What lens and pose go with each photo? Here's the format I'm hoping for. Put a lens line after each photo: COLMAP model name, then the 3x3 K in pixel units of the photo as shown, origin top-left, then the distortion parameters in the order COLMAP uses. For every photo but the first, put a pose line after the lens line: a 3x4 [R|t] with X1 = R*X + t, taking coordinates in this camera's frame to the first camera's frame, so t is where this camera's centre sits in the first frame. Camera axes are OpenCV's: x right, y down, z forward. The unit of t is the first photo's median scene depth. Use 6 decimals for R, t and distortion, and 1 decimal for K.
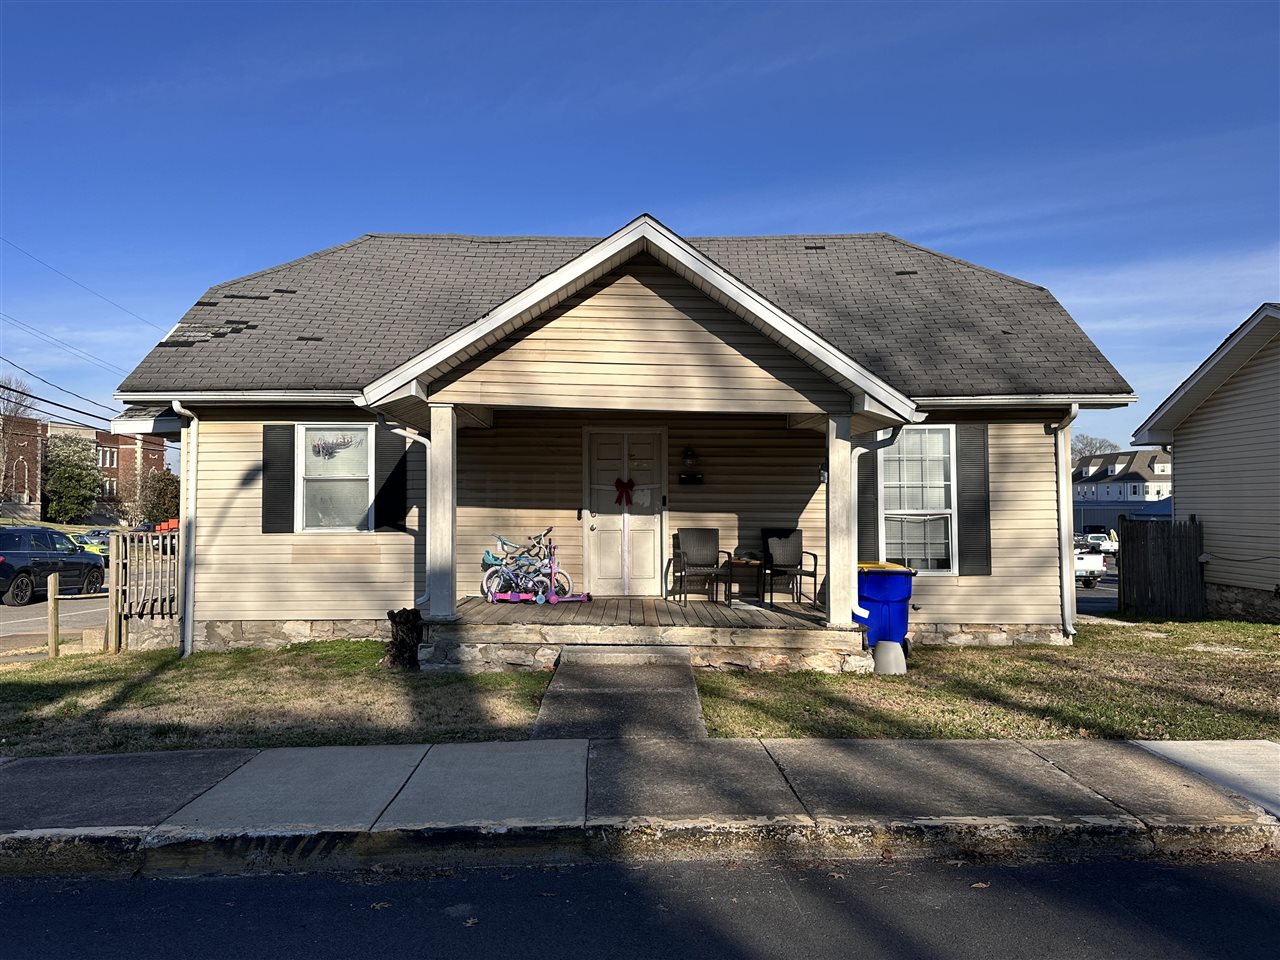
lens RADIAL K [[956.0, 0, 640.4], [0, 956.0, 476.3], [0, 0, 1]] dist [0.066840, -0.050850]
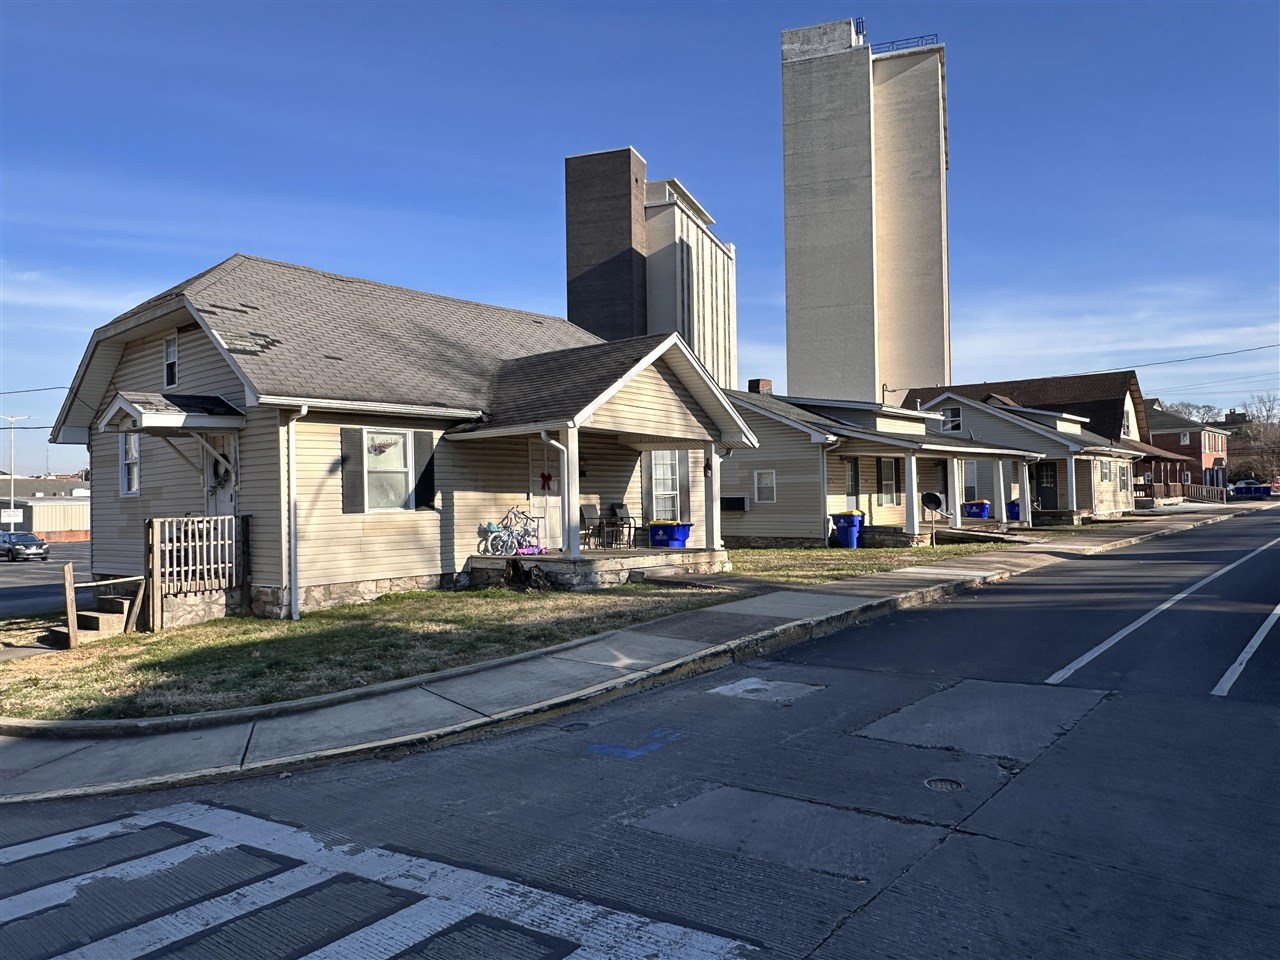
lens RADIAL K [[890.3, 0, 640.5], [0, 890.3, 477.2], [0, 0, 1]] dist [-0.001484, 0.001417]
pose [[0.643908, 0.005610, 0.765083, -1.026902], [-0.010404, 0.999945, 0.001423, 0.005709], [-0.765032, -0.008876, 0.643931, -0.040610]]
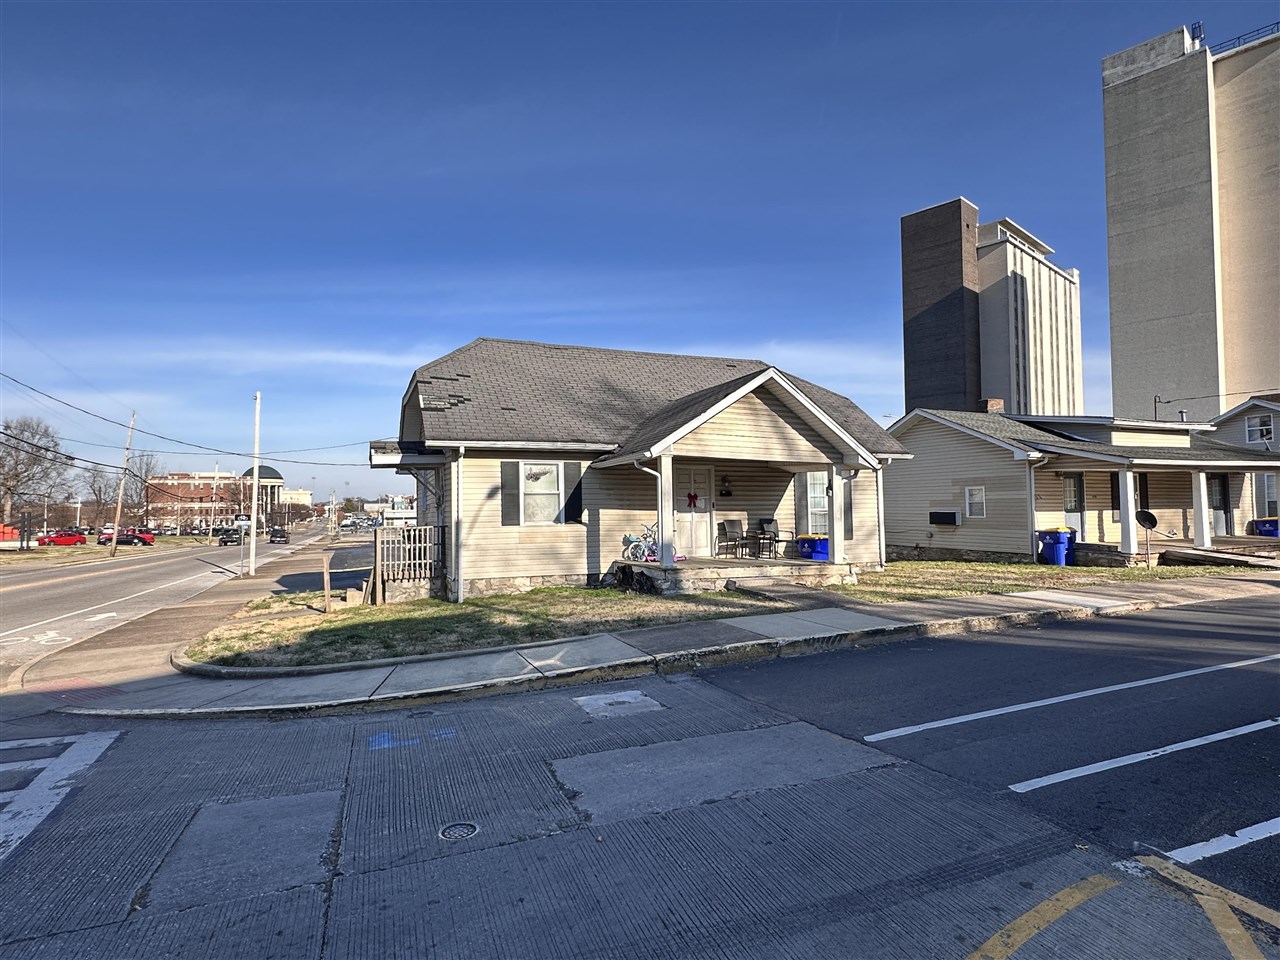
lens RADIAL K [[708.7, 0, 641.3], [0, 708.7, 482.3], [0, 0, 1]] dist [-0.001544, 0.000948]
pose [[0.923941, 0.005465, 0.382497, -0.637761], [-0.003869, 0.999980, -0.004941, -0.011644], [-0.382516, 0.003085, 0.923944, -0.228774]]
